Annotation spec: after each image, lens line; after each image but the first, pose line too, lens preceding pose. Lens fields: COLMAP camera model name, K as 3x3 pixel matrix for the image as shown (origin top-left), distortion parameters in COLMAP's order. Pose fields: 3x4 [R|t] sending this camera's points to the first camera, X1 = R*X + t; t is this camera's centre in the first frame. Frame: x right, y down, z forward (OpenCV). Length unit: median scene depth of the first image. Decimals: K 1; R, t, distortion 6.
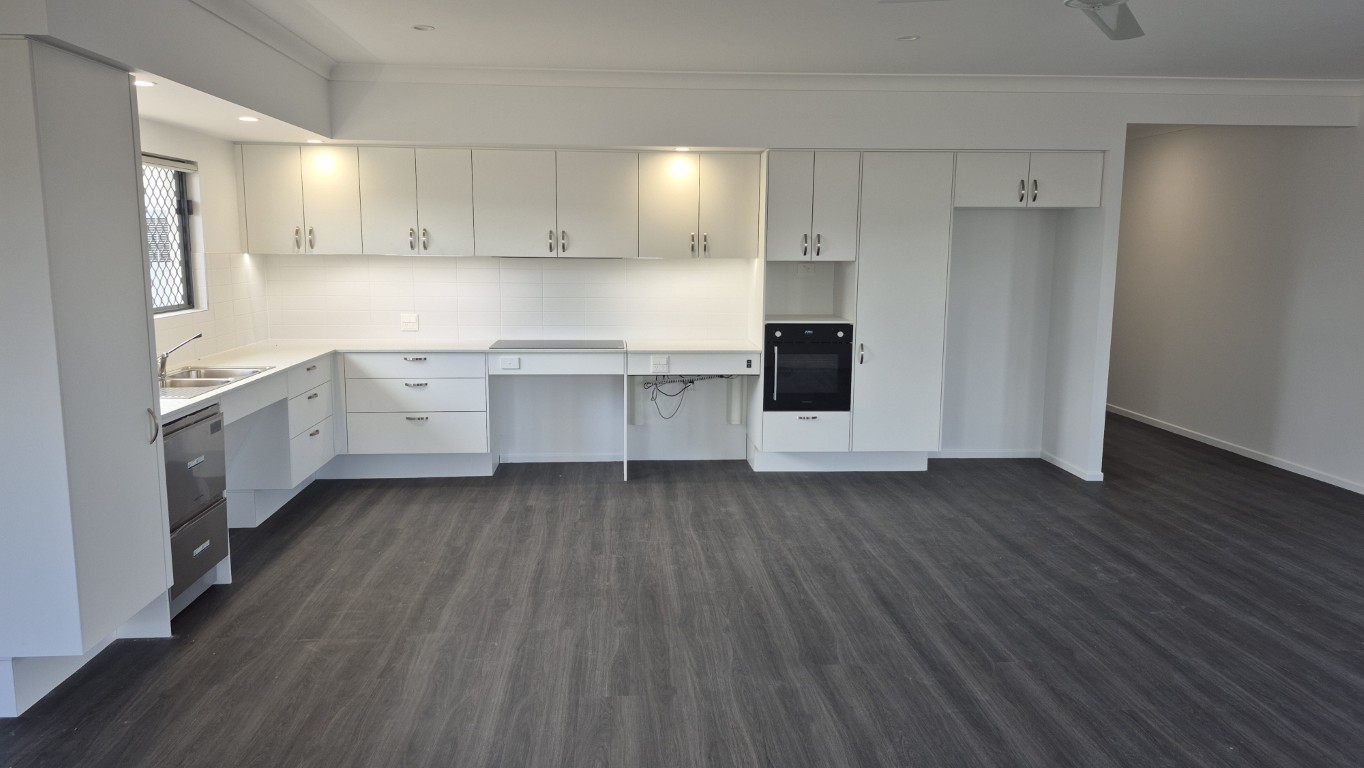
lens RADIAL K [[934.6, 0, 680.6], [0, 934.6, 383.5], [0, 0, 1]] dist [0.005604, 0.000237]
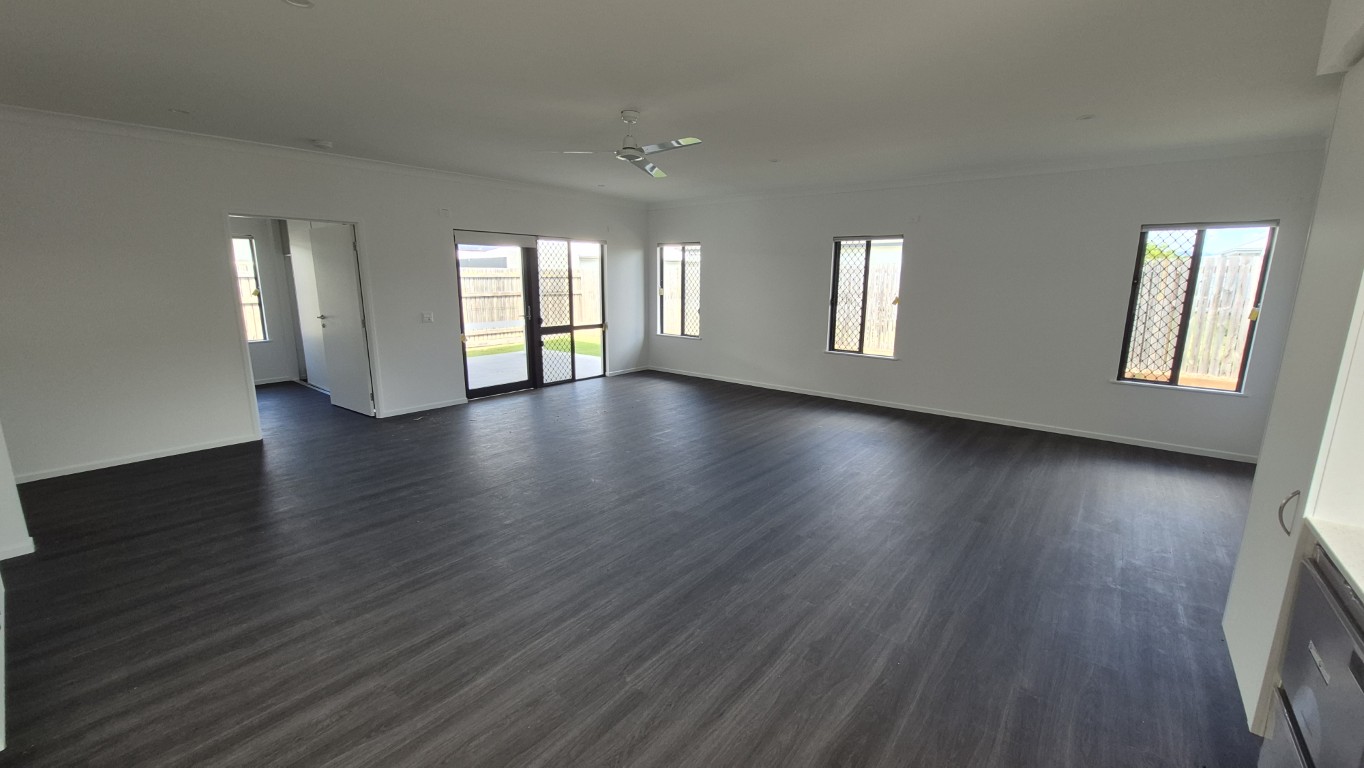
lens RADIAL K [[539.0, 0, 689.5], [0, 539.0, 383.4], [0, 0, 1]] dist [0.000039, 0.000010]
pose [[-0.734884, -0.146129, 0.662263, -0.377087], [0.084260, 0.949272, 0.302958, -0.177494], [-0.672938, 0.278441, -0.685292, 1.251611]]
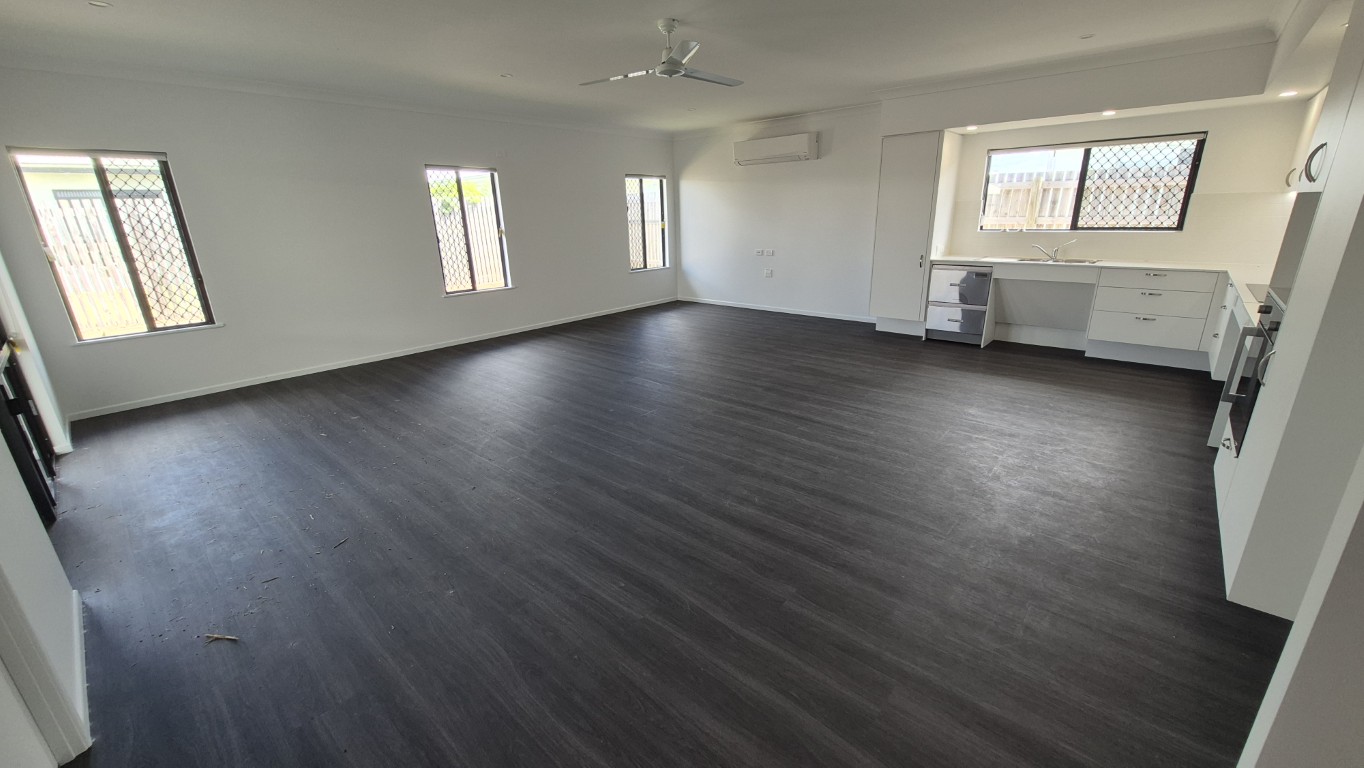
lens RADIAL K [[539.0, 0, 689.5], [0, 539.0, 383.4], [0, 0, 1]] dist [0.000039, 0.000010]
pose [[-0.707399, 0.227816, -0.669094, 0.899923], [-0.082626, 0.913489, 0.398385, -0.170156], [0.701969, 0.337102, -0.627377, 1.312981]]
